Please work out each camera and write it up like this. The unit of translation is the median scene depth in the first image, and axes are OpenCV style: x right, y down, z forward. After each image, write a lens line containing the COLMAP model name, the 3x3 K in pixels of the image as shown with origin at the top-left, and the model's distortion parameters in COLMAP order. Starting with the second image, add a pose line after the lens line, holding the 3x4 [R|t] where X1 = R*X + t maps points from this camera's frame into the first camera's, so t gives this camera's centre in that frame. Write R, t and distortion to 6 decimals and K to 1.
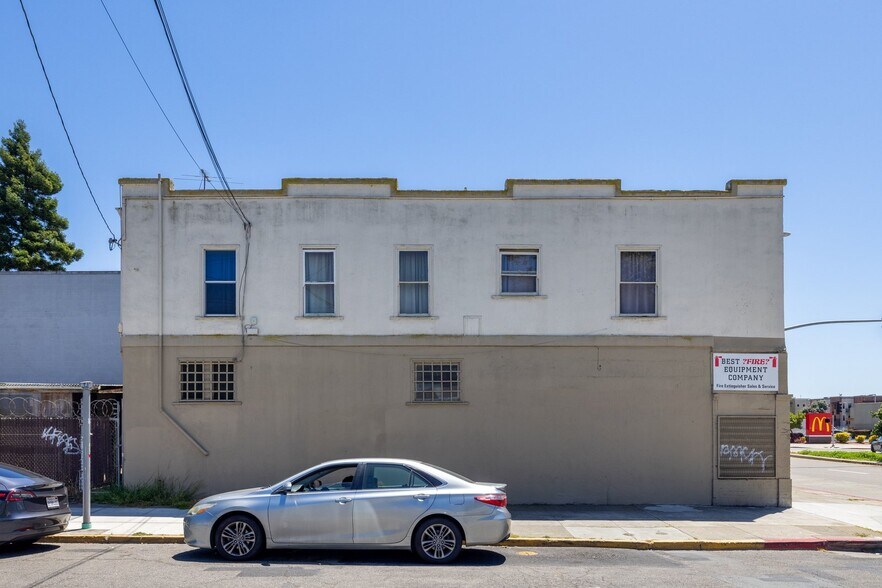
lens RADIAL K [[640.4, 0, 440.2], [0, 640.4, 439.8], [0, 0, 1]] dist [-0.004704, -0.005227]
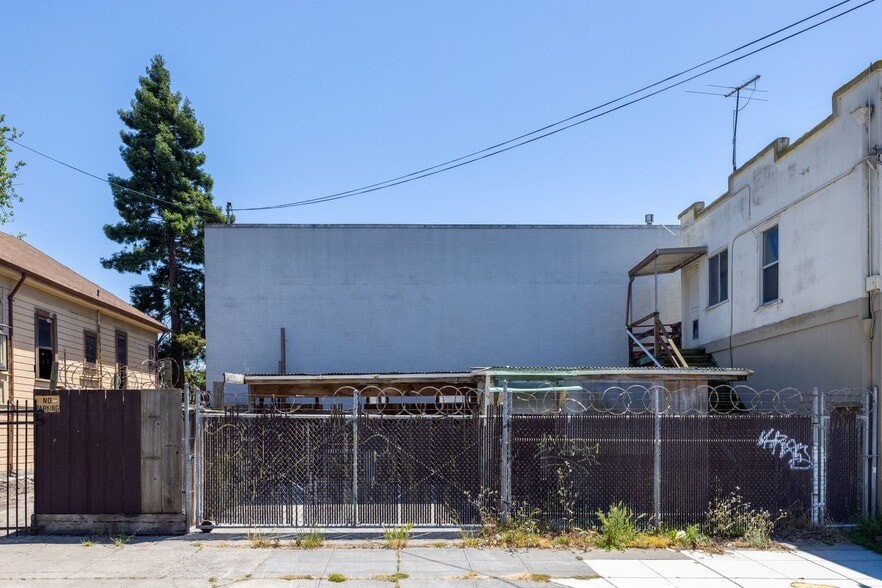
lens RADIAL K [[700.3, 0, 439.2], [0, 700.3, 448.9], [0, 0, 1]] dist [-0.000234, -0.005052]
pose [[0.999564, -0.003252, 0.029355, -0.609325], [0.003072, 0.999976, 0.006157, -0.003005], [-0.029374, -0.006064, 0.999550, 0.168358]]
